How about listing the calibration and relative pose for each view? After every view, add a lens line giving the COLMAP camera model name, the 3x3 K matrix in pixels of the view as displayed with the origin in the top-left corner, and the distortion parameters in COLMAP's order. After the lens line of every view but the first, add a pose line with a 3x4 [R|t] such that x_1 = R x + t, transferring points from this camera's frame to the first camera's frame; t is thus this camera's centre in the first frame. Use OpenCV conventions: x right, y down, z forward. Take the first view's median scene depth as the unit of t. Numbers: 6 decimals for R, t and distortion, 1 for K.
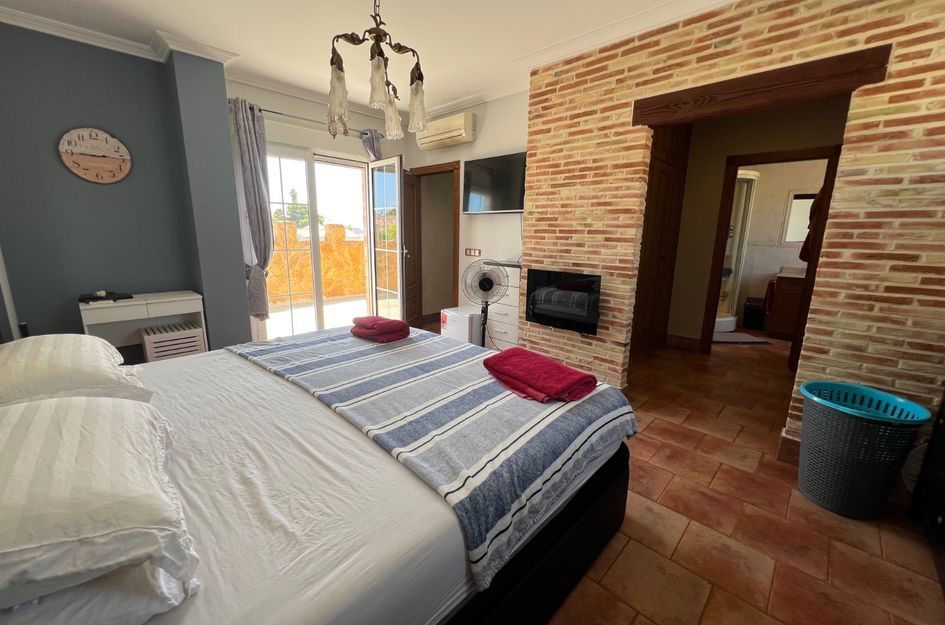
lens RADIAL K [[377.1, 0, 471.2], [0, 377.1, 310.8], [0, 0, 1]] dist [-0.005340, 0.002482]
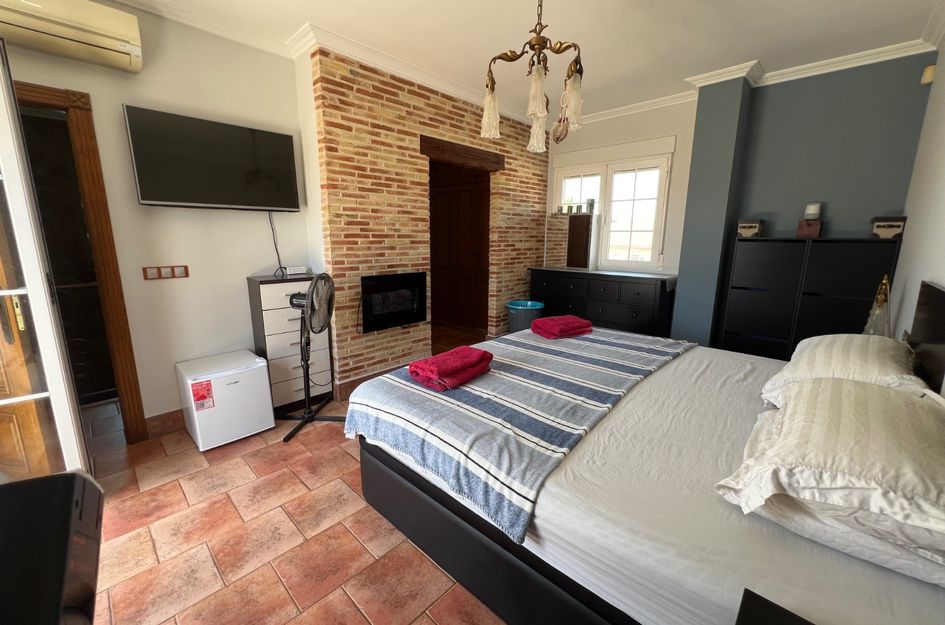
lens RADIAL K [[377.1, 0, 471.2], [0, 377.1, 310.8], [0, 0, 1]] dist [-0.005340, 0.002482]
pose [[-0.003223, -0.213011, 0.977045, -0.857176], [0.196026, 0.957959, 0.209496, -0.192515], [-0.980593, 0.192201, 0.038668, 0.800423]]
